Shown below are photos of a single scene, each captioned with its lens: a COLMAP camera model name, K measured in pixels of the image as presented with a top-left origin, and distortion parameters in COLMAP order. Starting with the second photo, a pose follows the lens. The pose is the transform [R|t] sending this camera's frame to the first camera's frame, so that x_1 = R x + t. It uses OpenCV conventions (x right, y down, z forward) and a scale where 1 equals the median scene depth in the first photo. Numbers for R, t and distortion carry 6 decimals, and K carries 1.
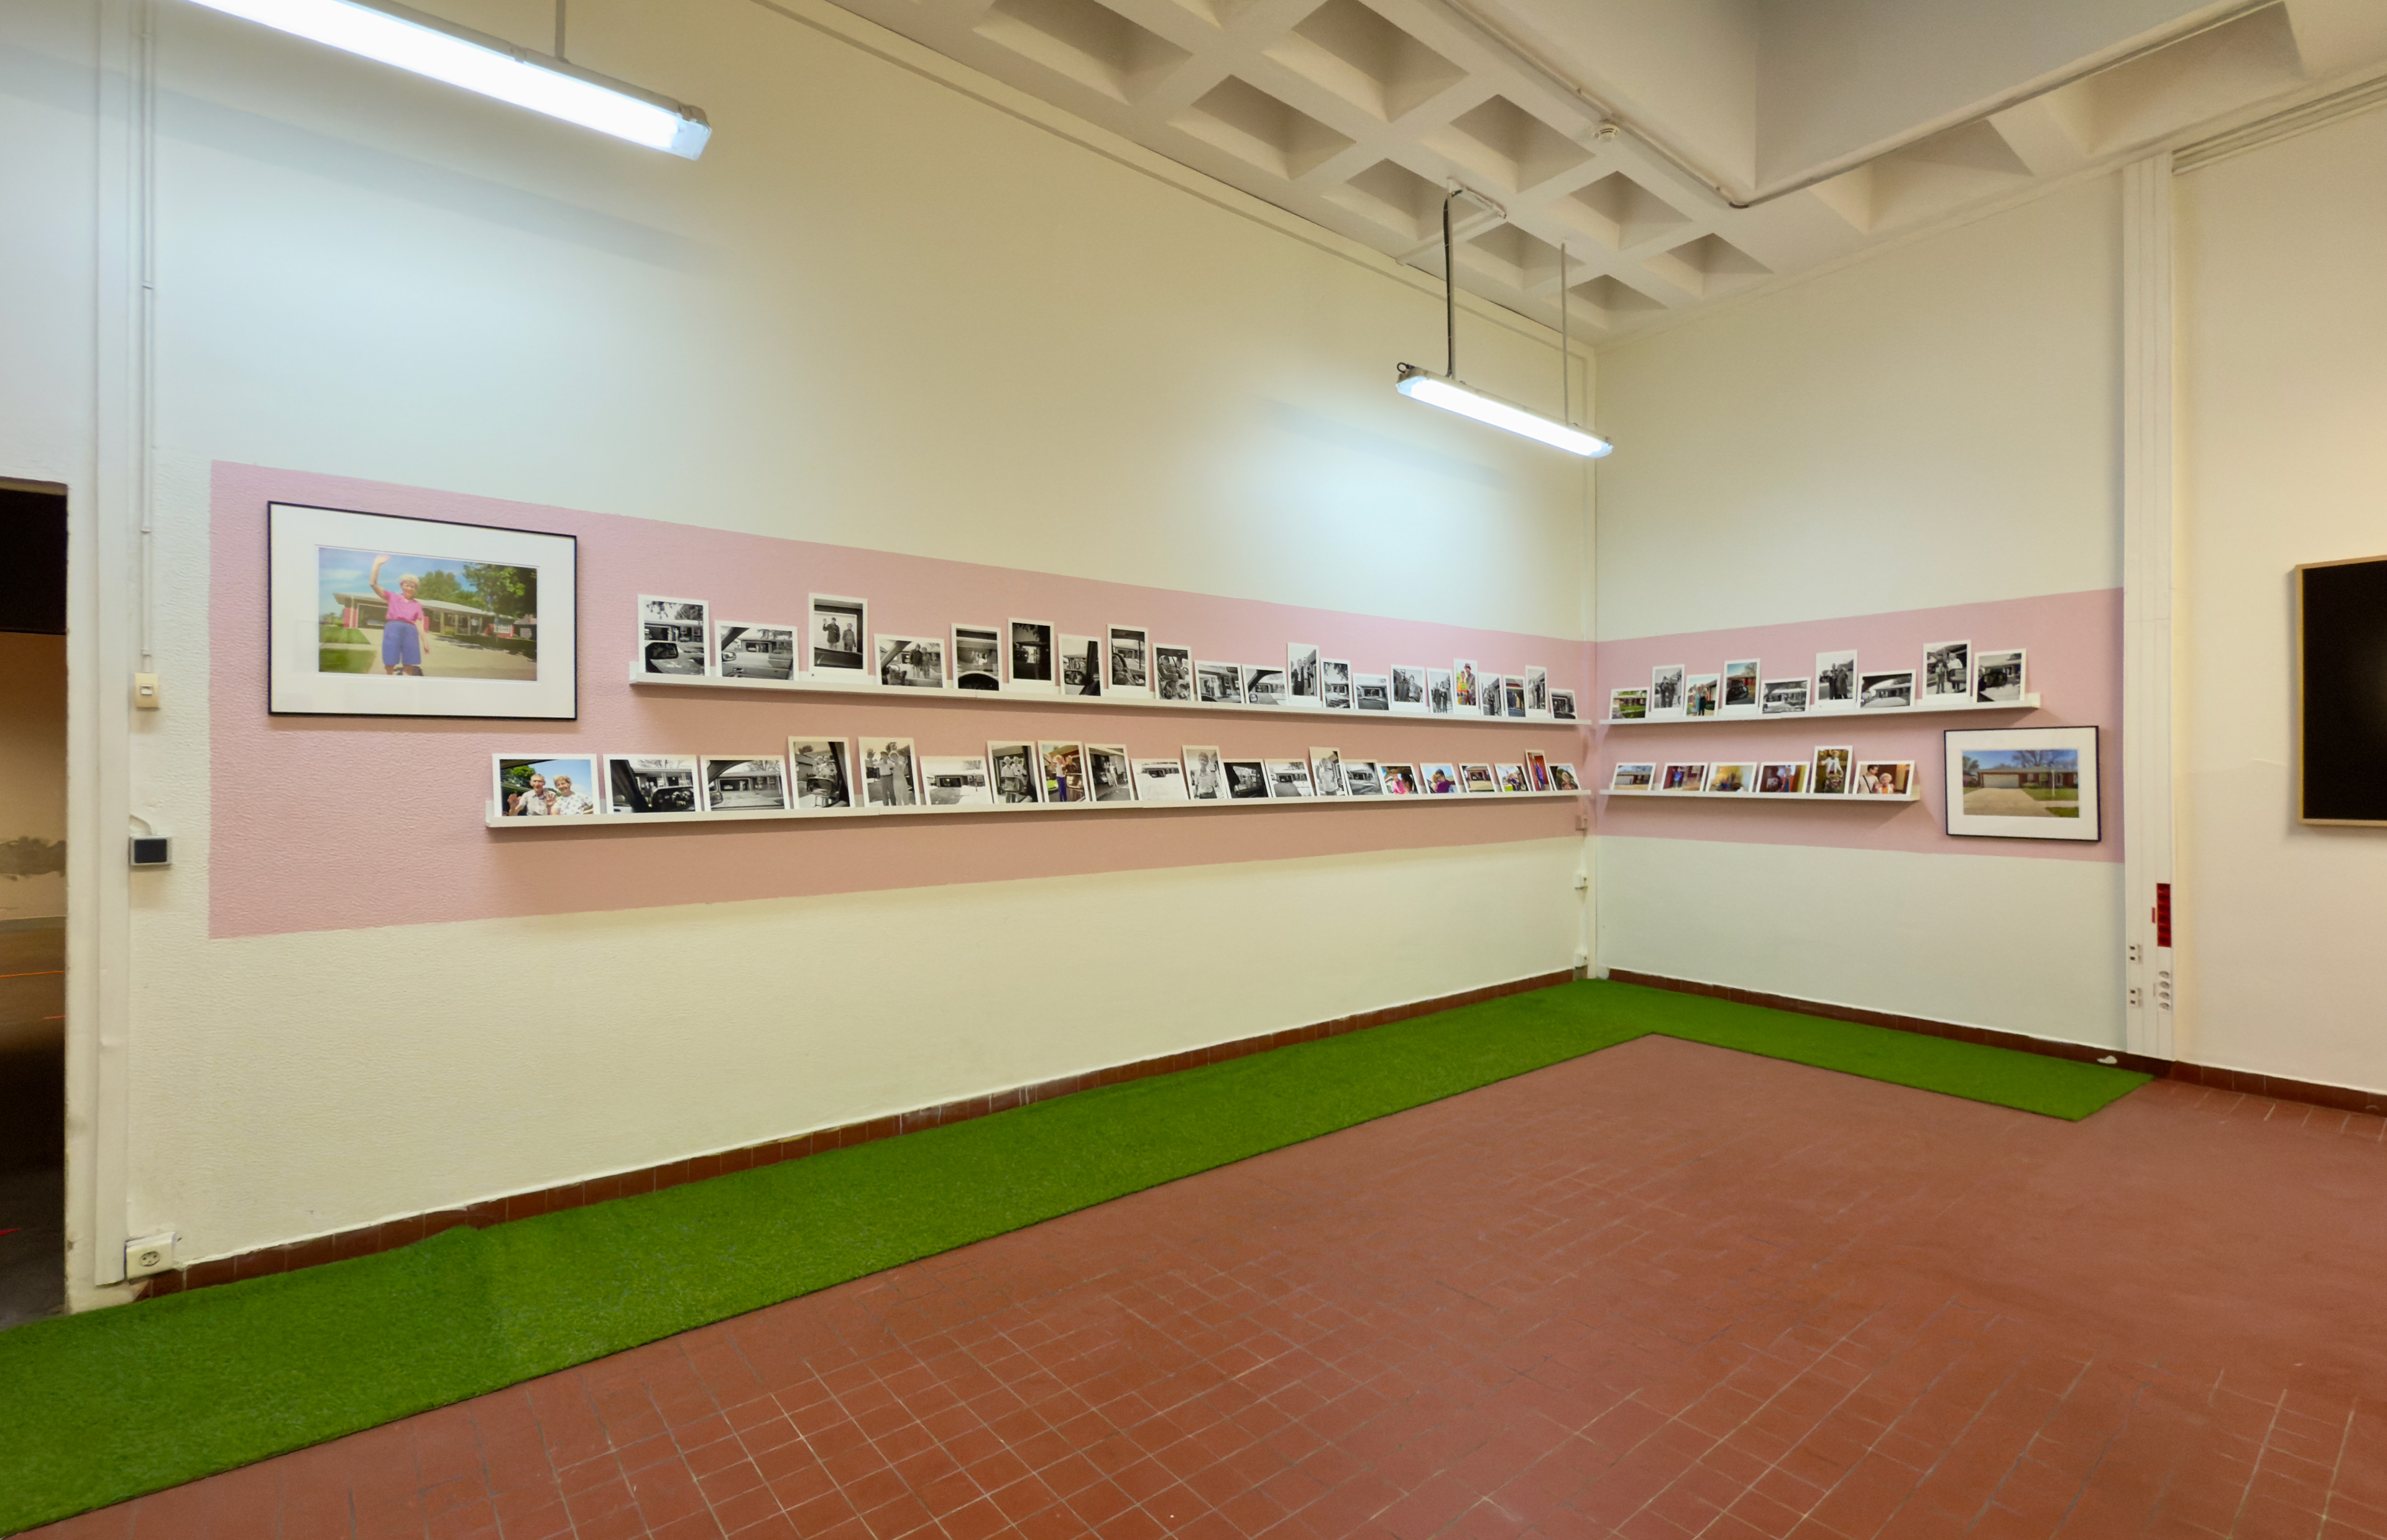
lens RADIAL K [[1082.9, 0, 1208.4], [0, 1082.9, 768.4], [0, 0, 1]] dist [-0.007150, -0.000830]
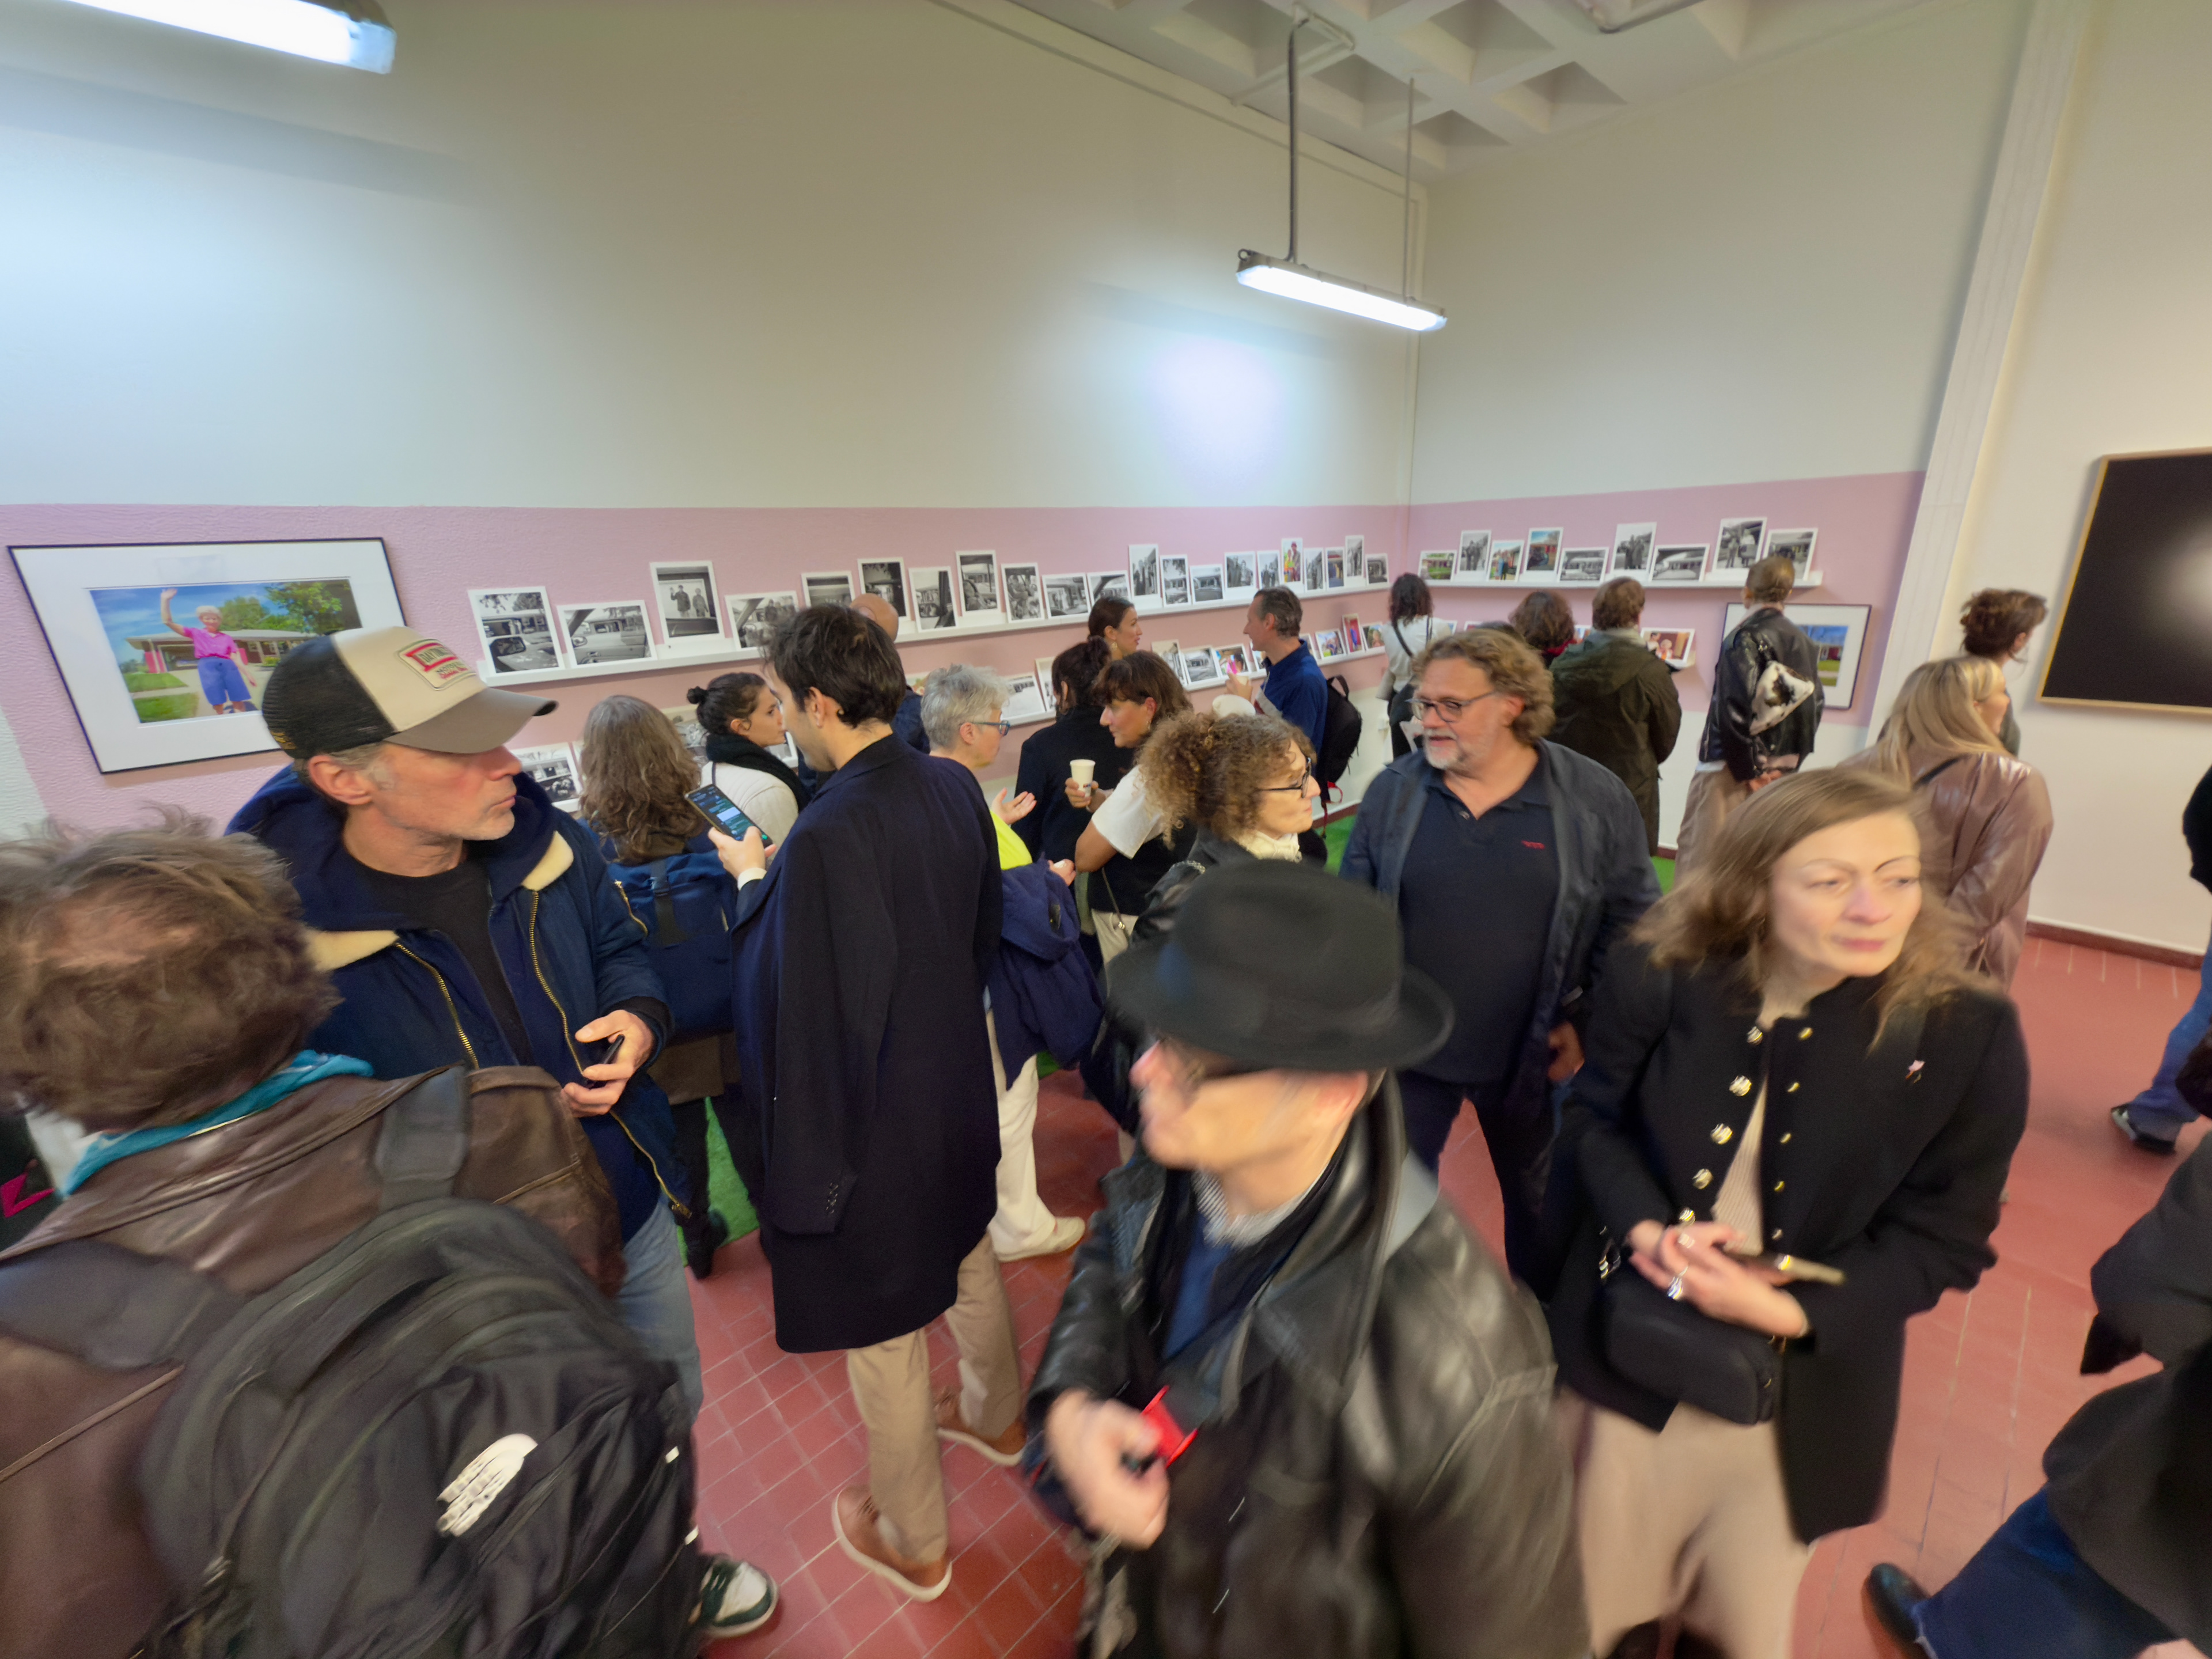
lens RADIAL K [[884.2, 0, 1093.9], [0, 884.2, 829.9], [0, 0, 1]] dist [-0.003174, -0.000799]
pose [[0.997542, -0.060062, 0.036097, -0.008565], [0.046351, 0.951885, 0.302930, -0.126116], [-0.052554, -0.300512, 0.952329, 0.115877]]
